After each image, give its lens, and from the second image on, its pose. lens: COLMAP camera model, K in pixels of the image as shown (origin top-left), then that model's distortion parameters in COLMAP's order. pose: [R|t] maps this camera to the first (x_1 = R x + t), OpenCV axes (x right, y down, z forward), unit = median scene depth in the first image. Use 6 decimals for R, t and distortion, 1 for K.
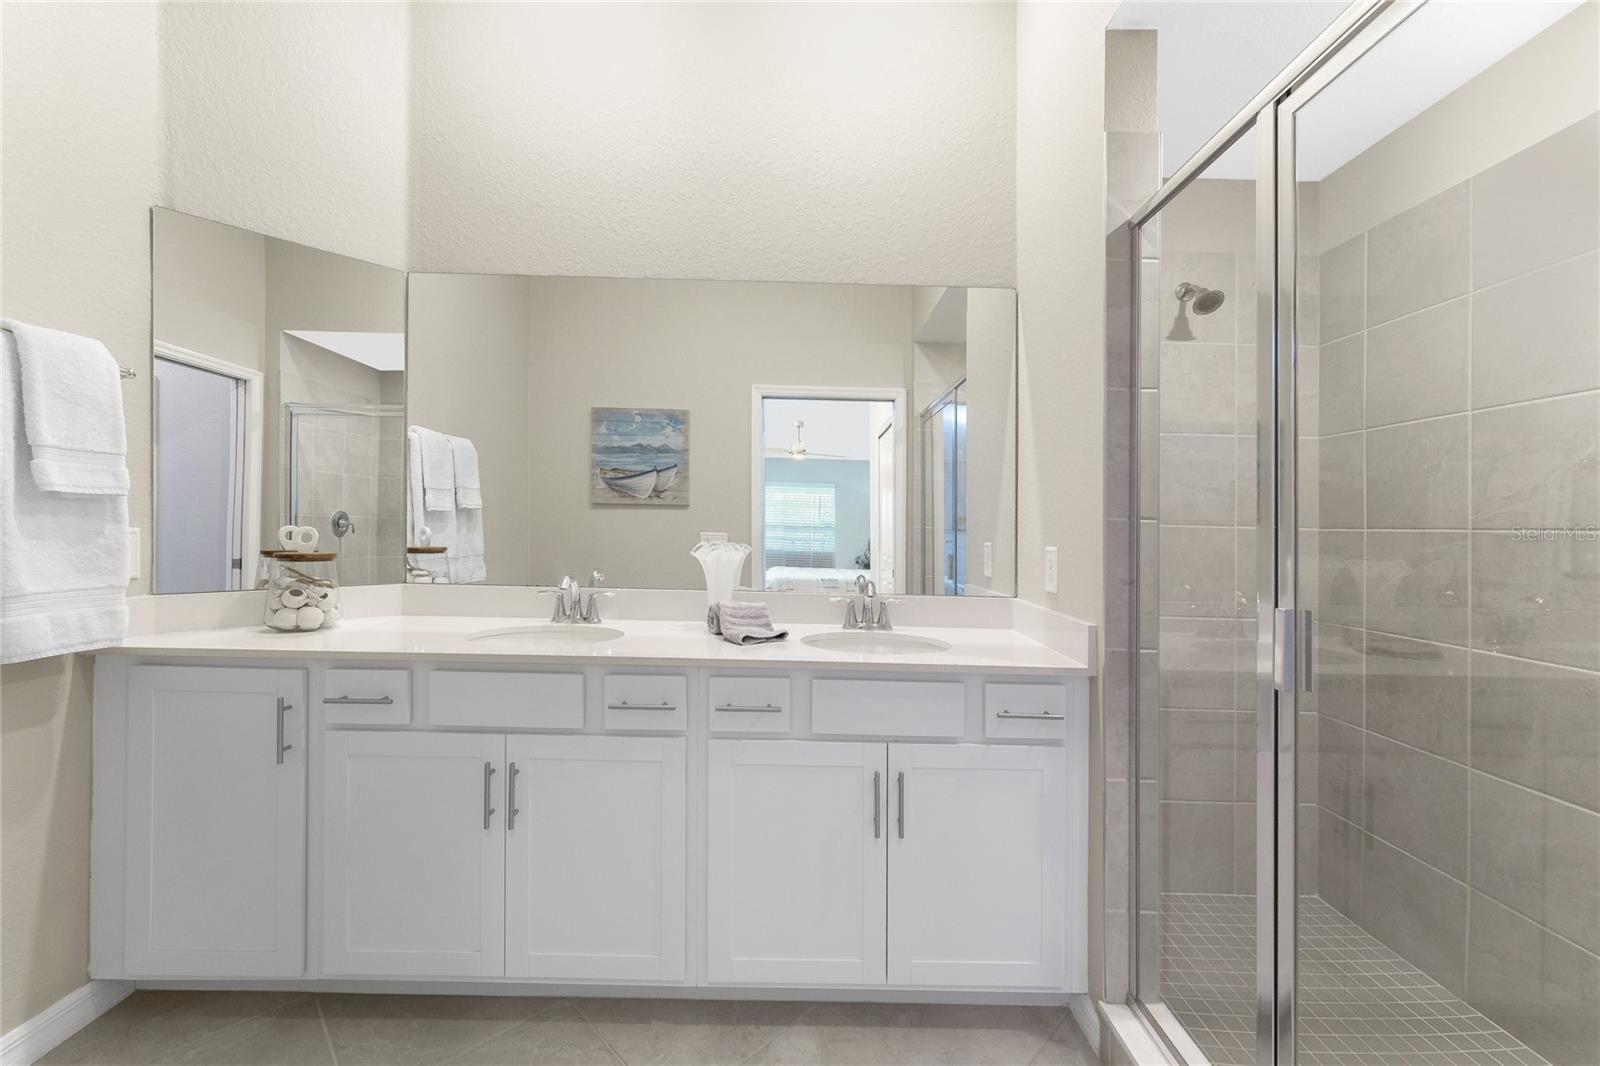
lens RADIAL K [[633.7, 0, 802.7], [0, 633.7, 538.3], [0, 0, 1]] dist [0.000918, -0.000107]
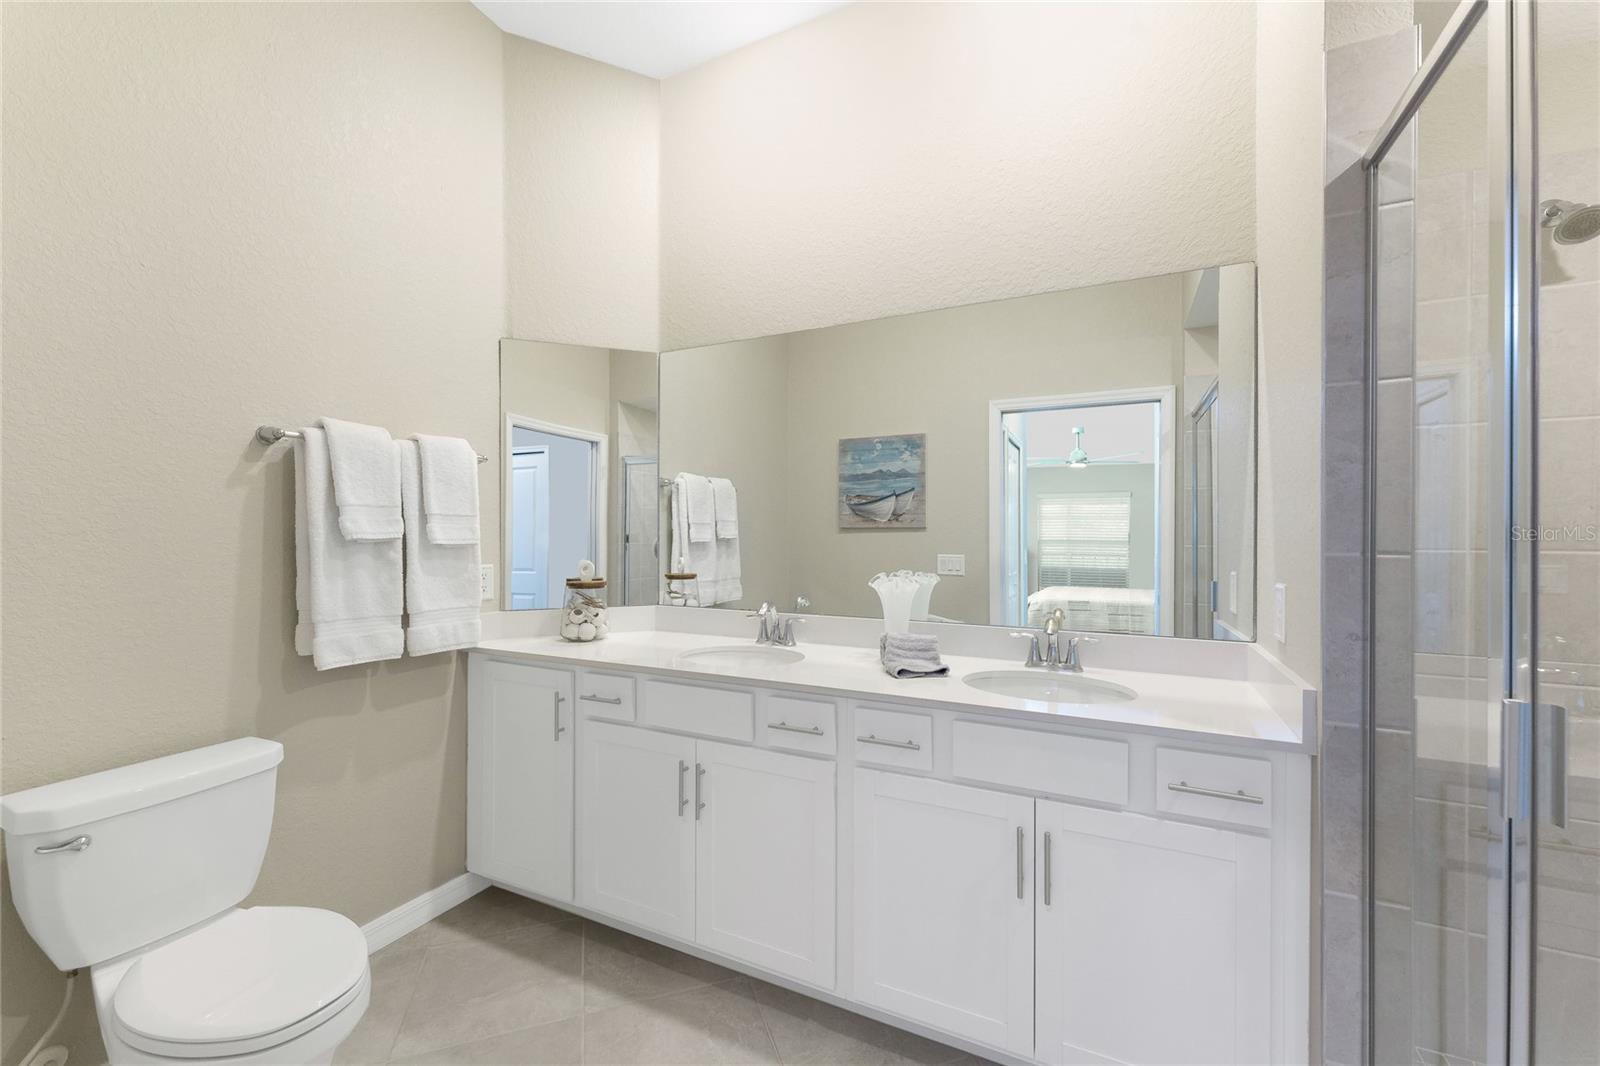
lens RADIAL K [[630.0, 0, 803.8], [0, 630.0, 552.5], [0, 0, 1]] dist [-0.000549, -0.000271]
pose [[0.897501, -0.010546, -0.440887, 0.234553], [0.011180, 0.999937, -0.001159, -0.036593], [0.440871, -0.003889, 0.897562, 0.029368]]
